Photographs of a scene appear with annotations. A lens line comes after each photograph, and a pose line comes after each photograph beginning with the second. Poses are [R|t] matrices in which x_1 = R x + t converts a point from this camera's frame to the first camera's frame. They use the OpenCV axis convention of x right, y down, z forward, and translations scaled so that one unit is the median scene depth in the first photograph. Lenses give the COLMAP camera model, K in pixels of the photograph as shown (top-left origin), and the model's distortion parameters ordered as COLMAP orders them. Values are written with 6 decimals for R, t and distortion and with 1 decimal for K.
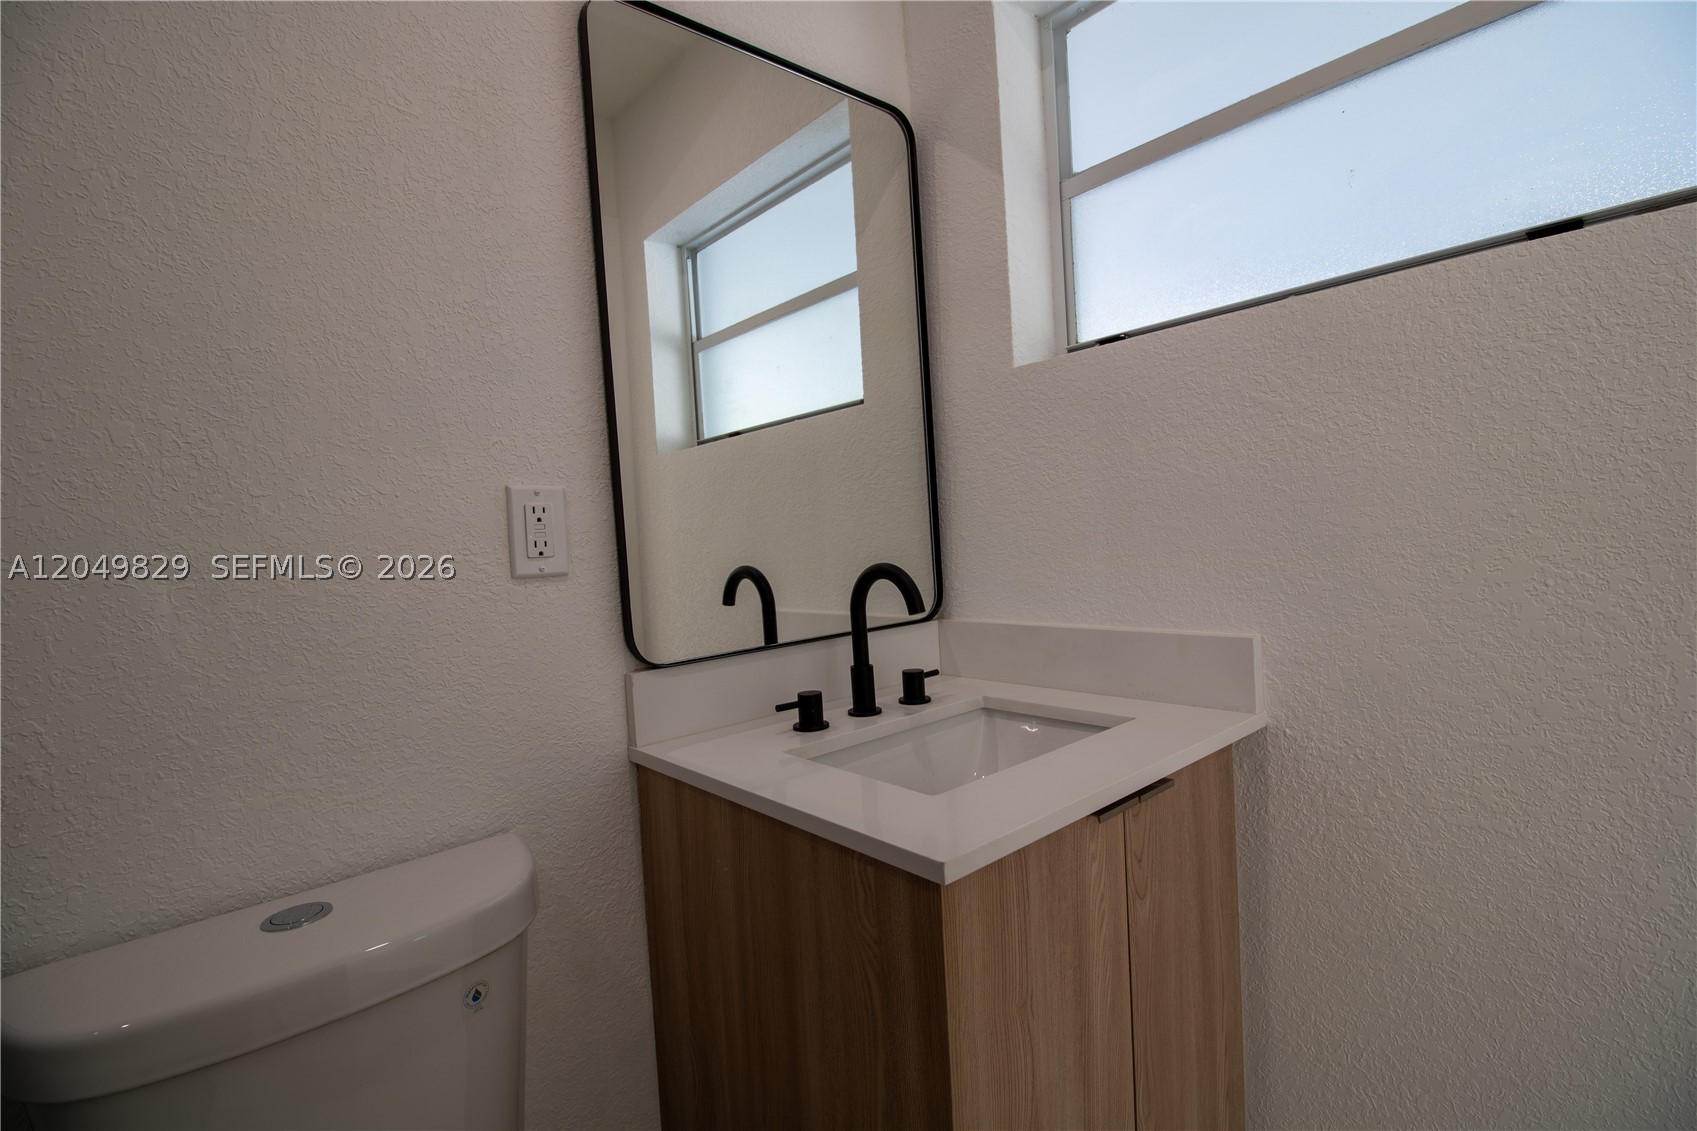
lens RADIAL K [[788.2, 0, 859.2], [0, 788.2, 559.6], [0, 0, 1]] dist [-0.000225, -0.013076]
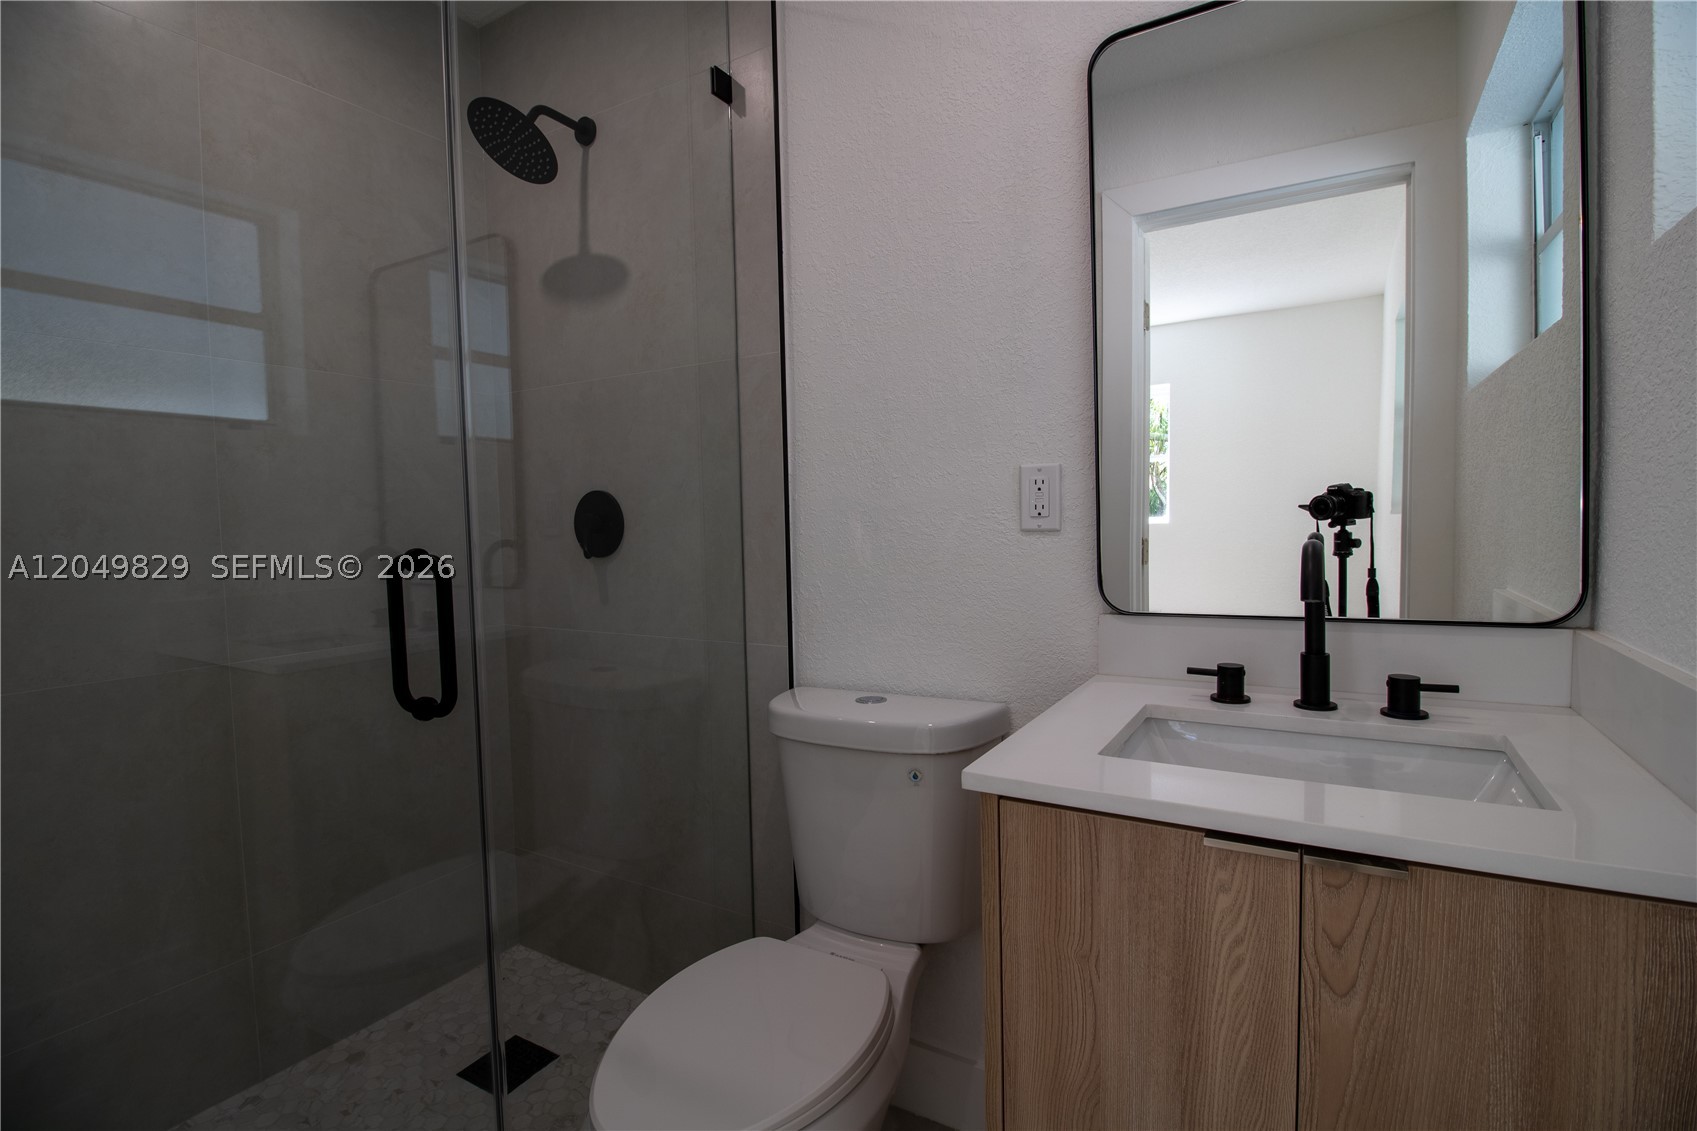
lens RADIAL K [[788.2, 0, 859.2], [0, 788.2, 559.6], [0, 0, 1]] dist [-0.000225, -0.013076]
pose [[0.313237, 0.098230, -0.944581, 0.797818], [-0.022013, 0.995120, 0.096186, -0.053786], [0.949420, -0.009336, 0.313871, 0.277042]]
